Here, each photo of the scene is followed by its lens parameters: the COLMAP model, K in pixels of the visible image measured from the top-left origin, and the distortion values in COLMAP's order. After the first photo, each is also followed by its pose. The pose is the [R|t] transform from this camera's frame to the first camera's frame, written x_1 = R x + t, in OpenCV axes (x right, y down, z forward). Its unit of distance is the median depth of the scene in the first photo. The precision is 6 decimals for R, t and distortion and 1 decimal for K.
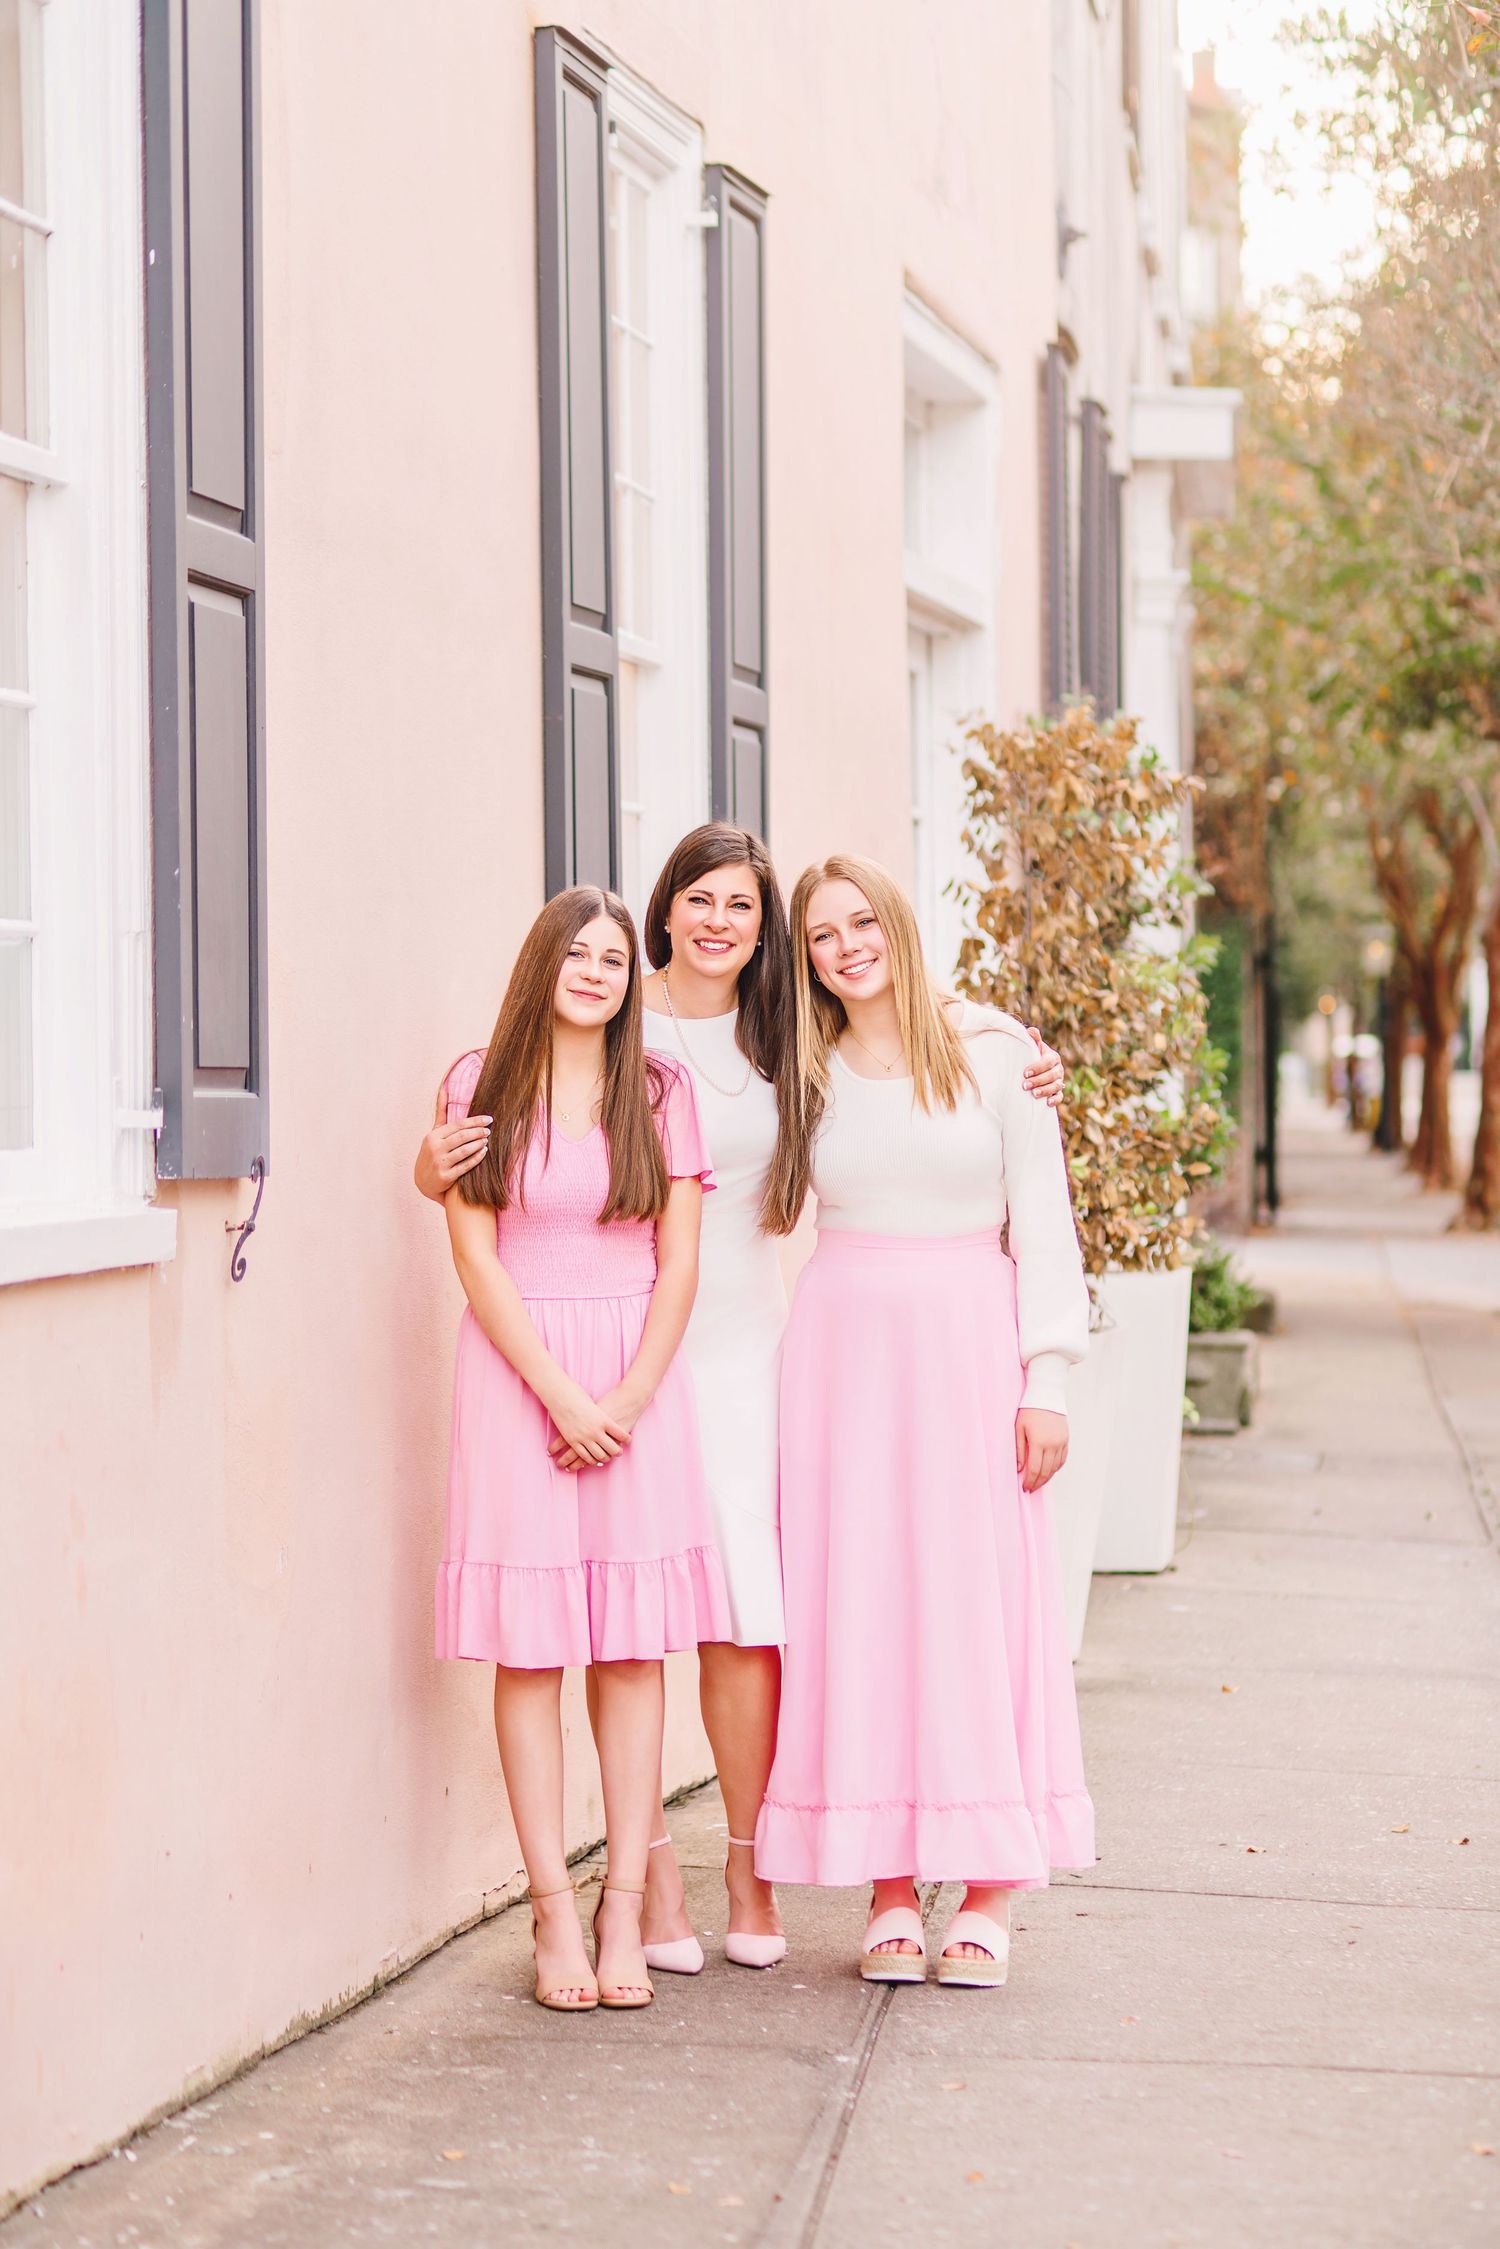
lens RADIAL K [[5519.1, 0, 750.0], [0, 5519.1, 1124.5], [0, 0, 1]] dist [0.148790, -0.039122]
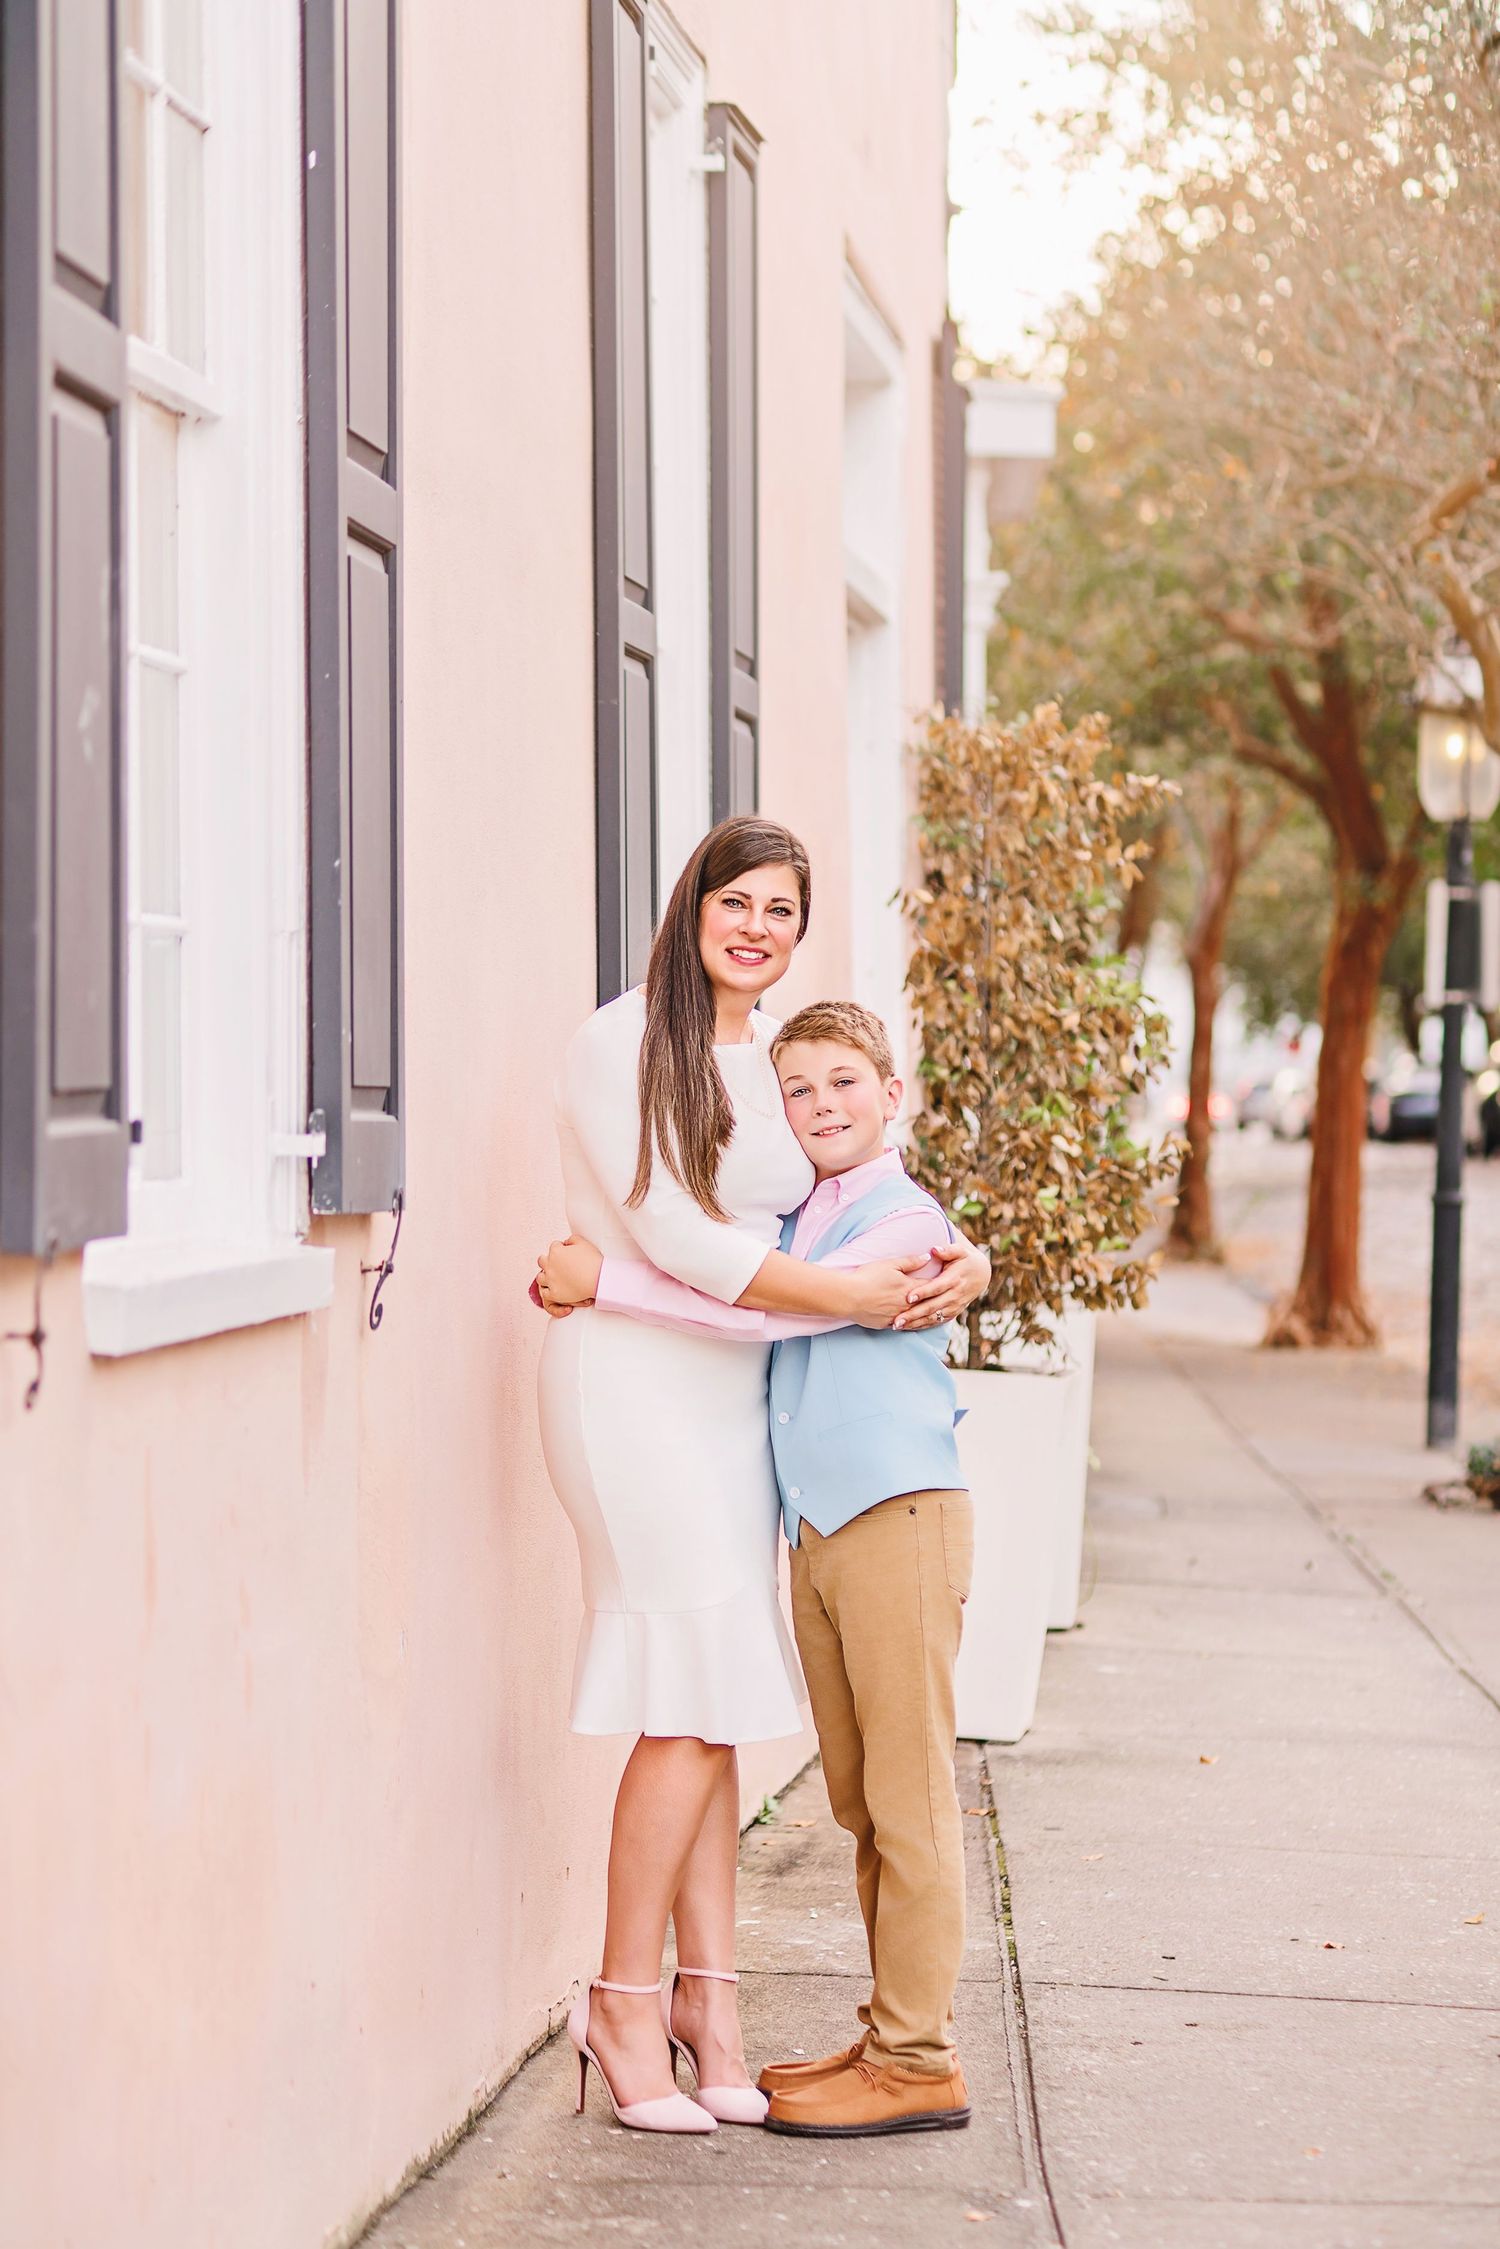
lens RADIAL K [[5578.5, 0, 750.0], [0, 5578.5, 1124.5], [0, 0, 1]] dist [0.171248, -0.472211]
pose [[0.997076, 0.003477, 0.076334, -0.081720], [-0.003126, 0.999984, -0.004715, -0.000255], [-0.076349, 0.004463, 0.997071, 0.087864]]
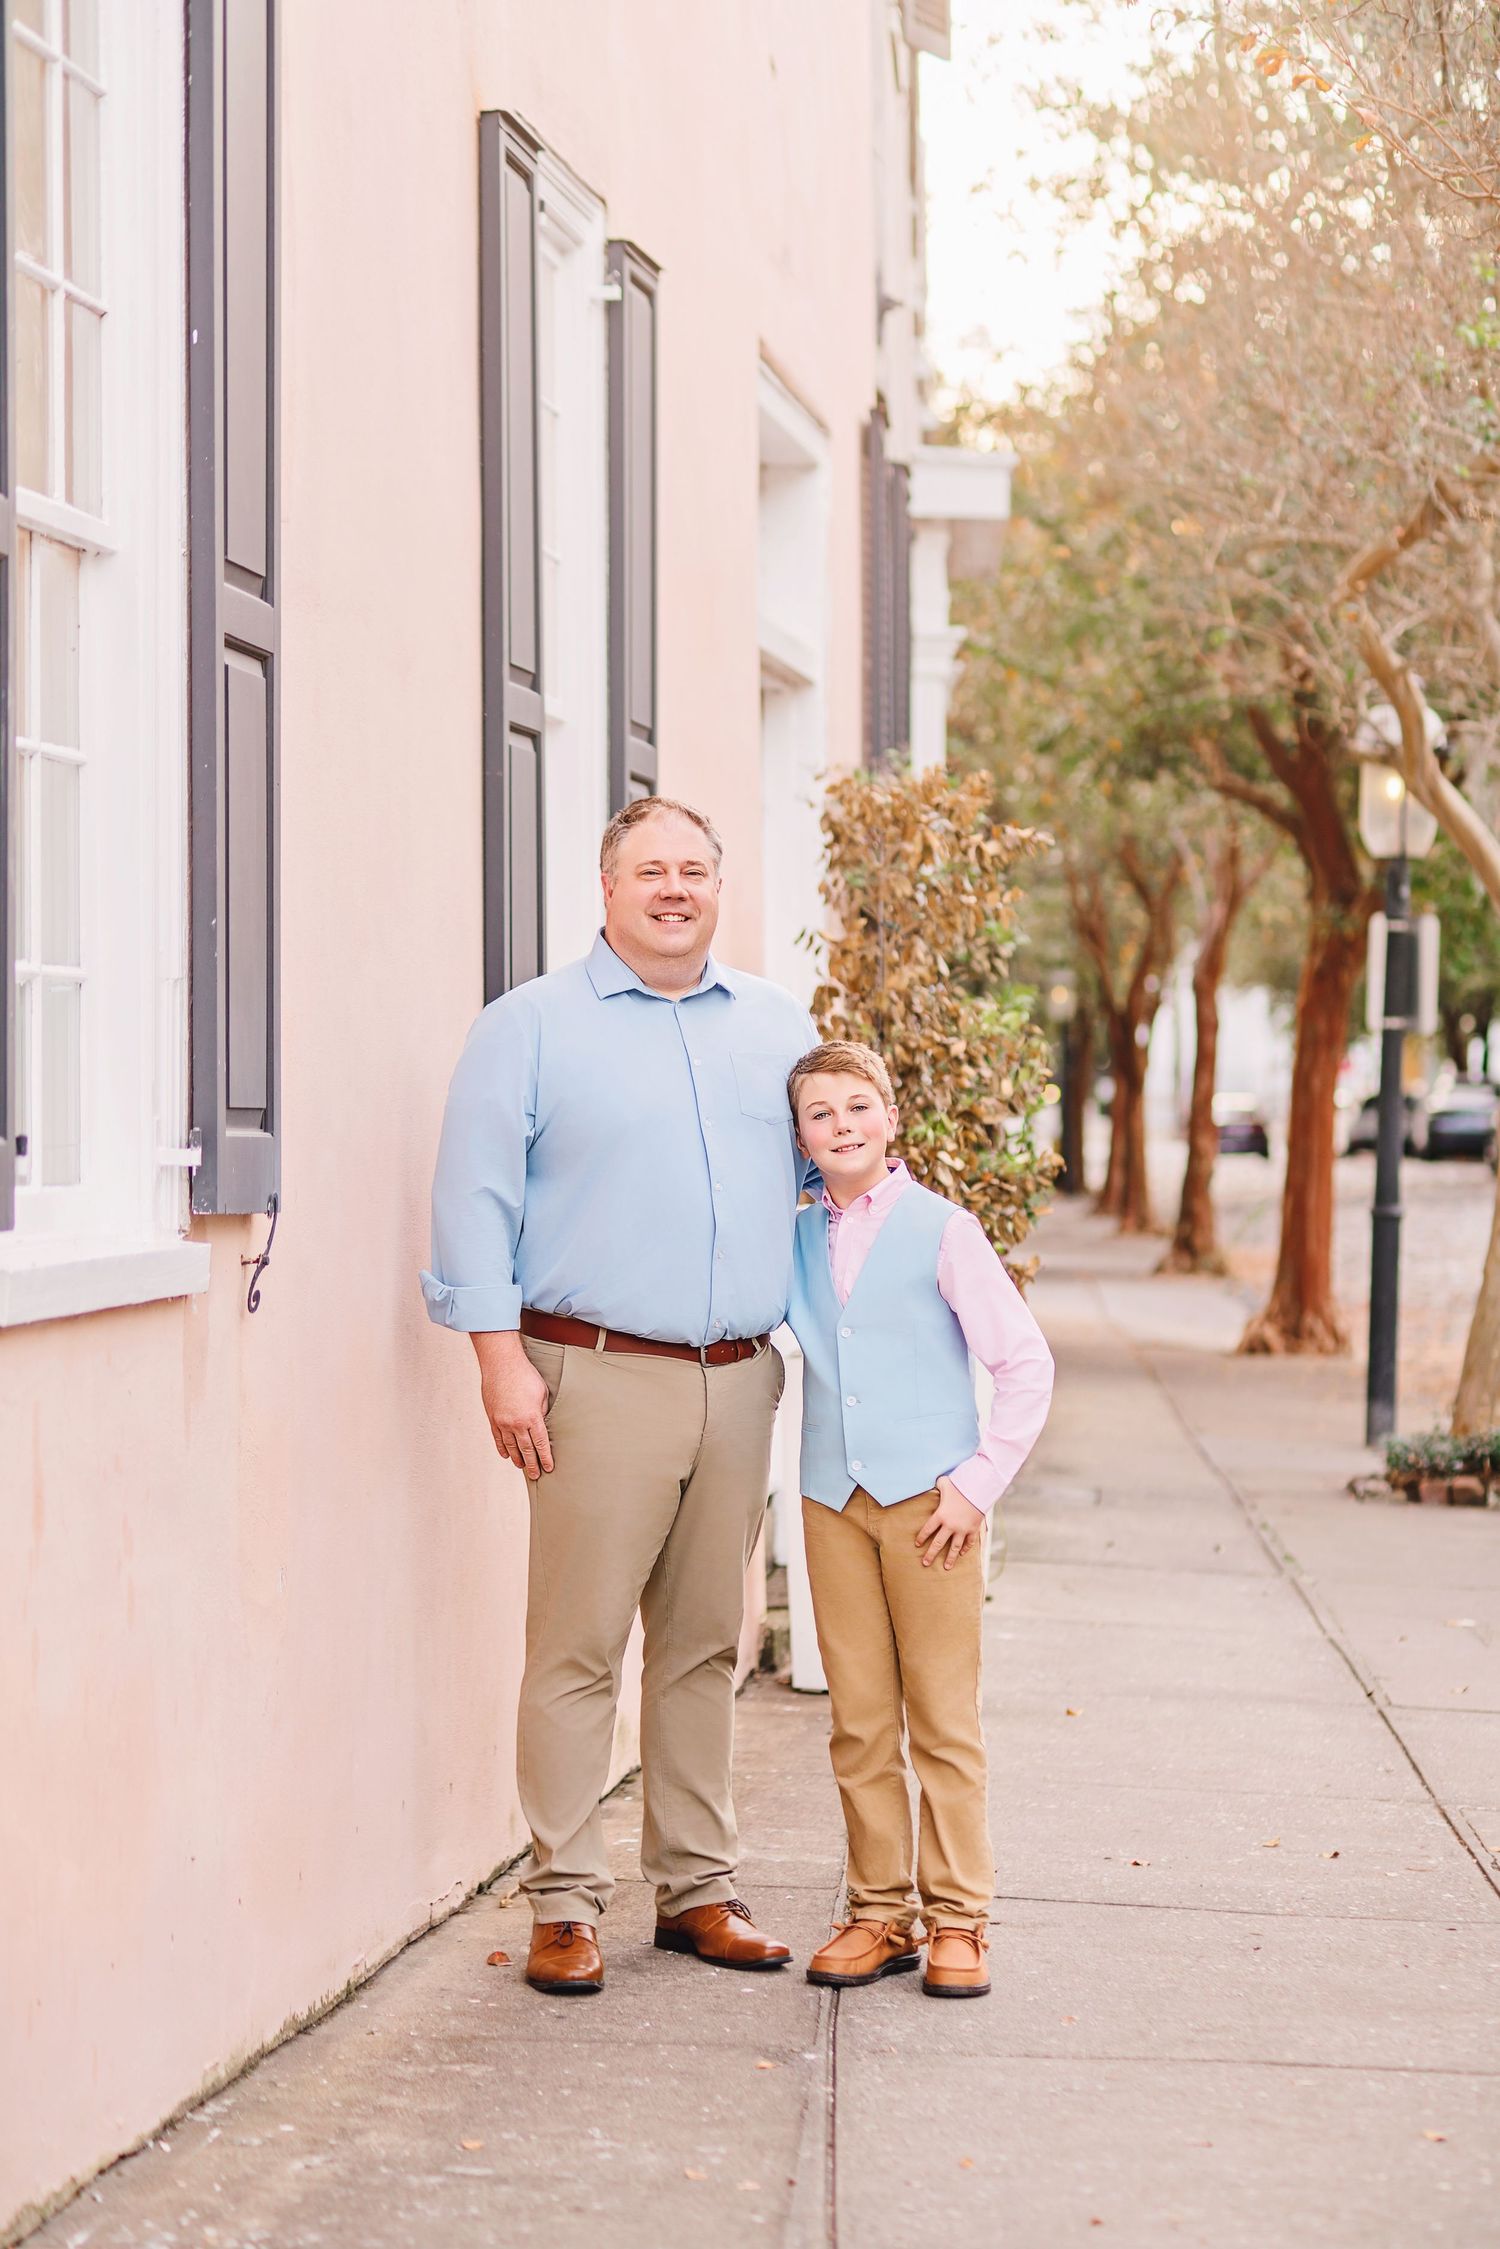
lens RADIAL K [[5519.1, 0, 750.0], [0, 5519.1, 1124.5], [0, 0, 1]] dist [0.148790, -0.039122]
pose [[0.997972, 0.006966, 0.063270, -0.052688], [-0.006507, 0.999951, -0.007449, -0.000048], [-0.063319, 0.007022, 0.997969, -0.040917]]
